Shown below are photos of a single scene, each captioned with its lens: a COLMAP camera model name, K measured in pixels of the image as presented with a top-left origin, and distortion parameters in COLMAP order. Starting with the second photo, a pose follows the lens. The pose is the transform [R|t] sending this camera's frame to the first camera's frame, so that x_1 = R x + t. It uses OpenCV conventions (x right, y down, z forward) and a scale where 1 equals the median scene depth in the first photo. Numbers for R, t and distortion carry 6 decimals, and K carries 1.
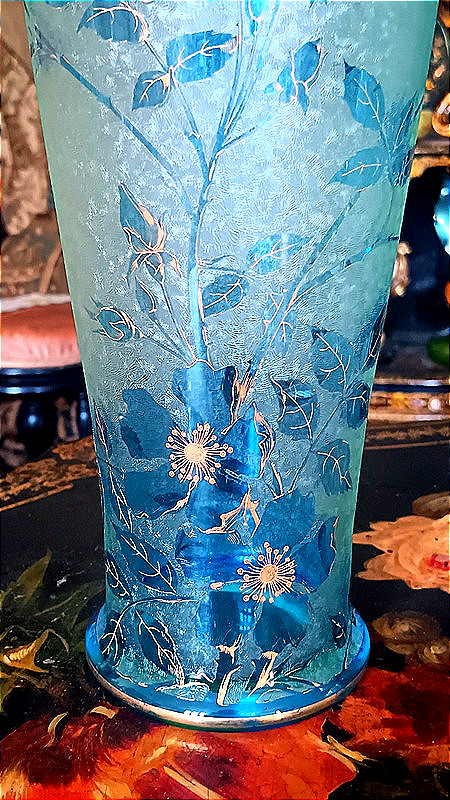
lens RADIAL K [[1070.1, 0, 221.3], [0, 1070.1, 412.8], [0, 0, 1]] dist [0.205692, -0.725923]
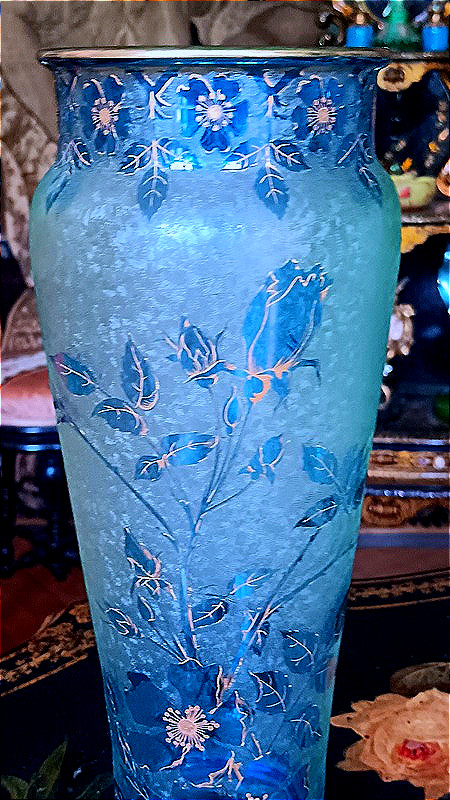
lens RADIAL K [[1070.1, 0, 221.3], [0, 1070.1, 412.8], [0, 0, 1]] dist [0.205692, -0.725923]
pose [[0.999869, -0.002159, -0.016041, 0.028586], [0.002139, 0.999997, -0.001240, -0.264931], [0.016044, 0.001205, 0.999871, -0.178080]]
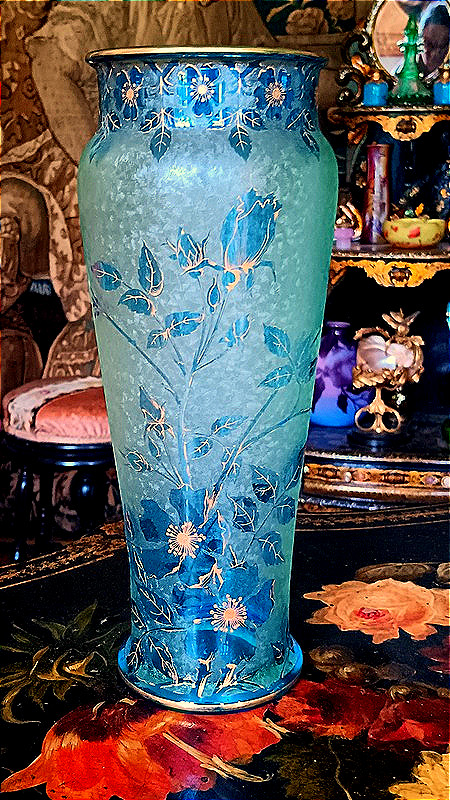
lens RADIAL K [[1070.1, 0, 221.3], [0, 1070.1, 412.8], [0, 0, 1]] dist [0.205692, -0.725923]
pose [[0.998783, 0.010007, -0.048292, 0.096073], [-0.012831, 0.998204, -0.058519, -0.052201], [0.047619, 0.059067, 0.997118, -0.571743]]
